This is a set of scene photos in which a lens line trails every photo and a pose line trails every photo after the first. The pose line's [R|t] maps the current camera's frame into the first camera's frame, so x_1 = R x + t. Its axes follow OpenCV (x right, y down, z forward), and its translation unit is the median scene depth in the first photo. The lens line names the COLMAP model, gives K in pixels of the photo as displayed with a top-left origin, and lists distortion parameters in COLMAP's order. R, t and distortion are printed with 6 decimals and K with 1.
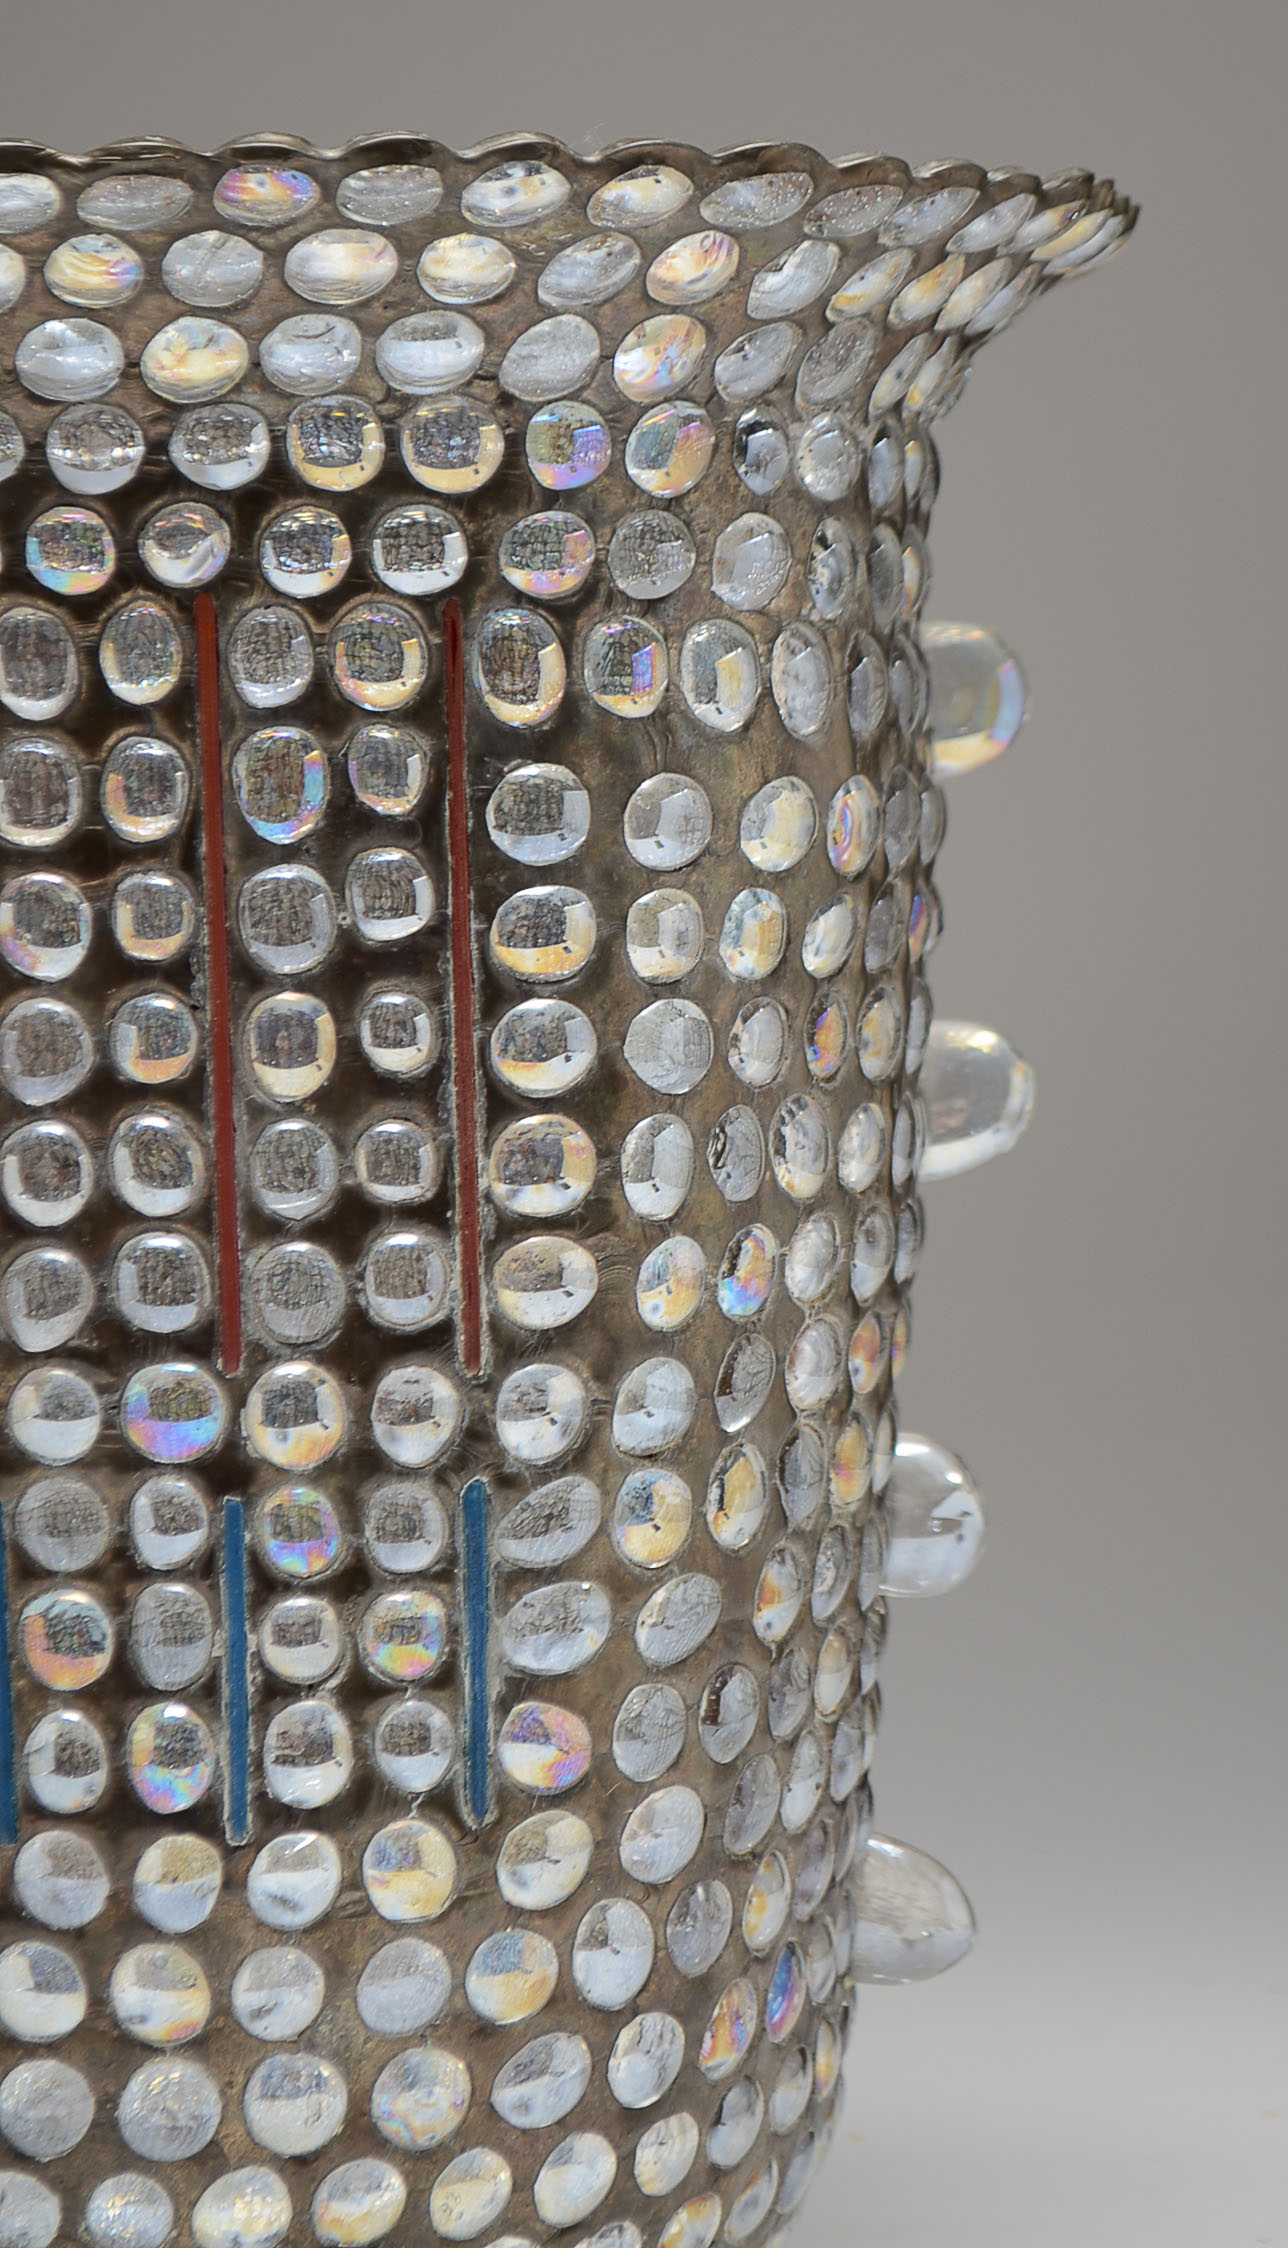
lens RADIAL K [[6591.3, 0, 644.0], [0, 6591.3, 1124.0], [0, 0, 1]] dist [-0.003087, -0.107604]
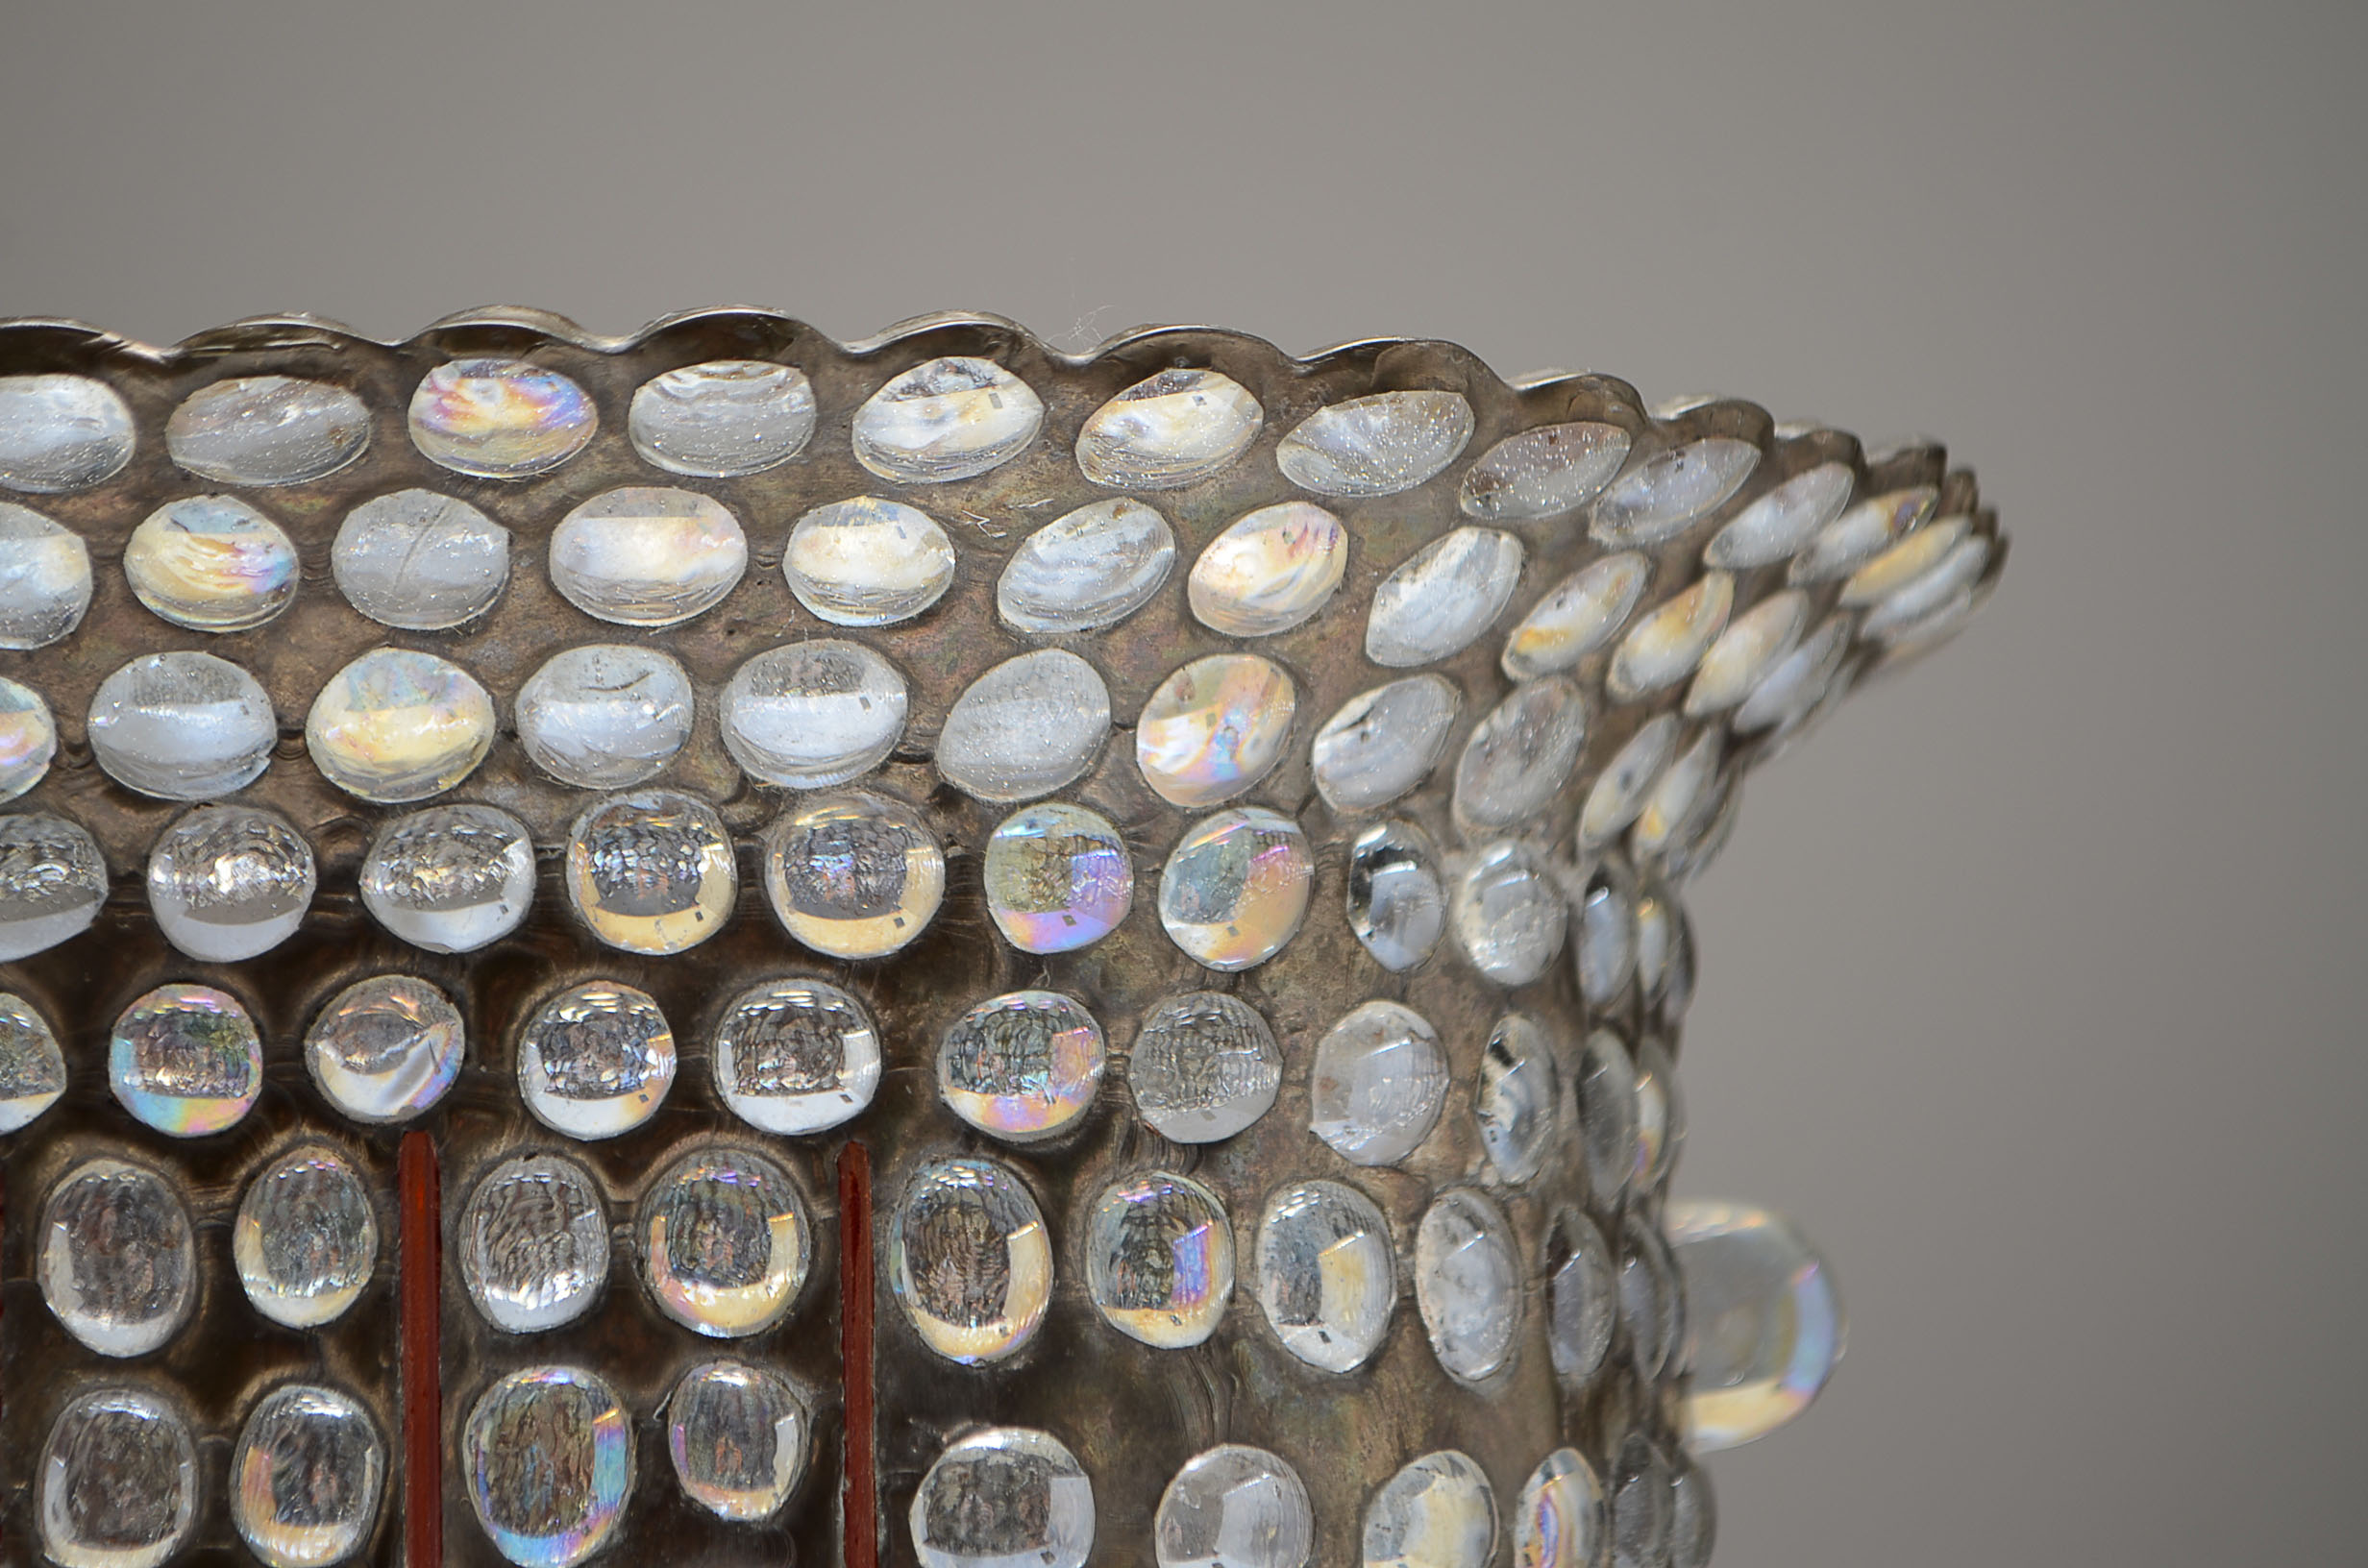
lens RADIAL K [[6342.2, 0, 1184.0], [0, 6342.2, 784.0], [0, 0, 1]] dist [0.112853, -0.723126]
pose [[0.999527, -0.006594, -0.030027, 0.016590], [0.001774, 0.987470, -0.157796, -0.023061], [0.030691, 0.157668, 0.987015, 0.450280]]
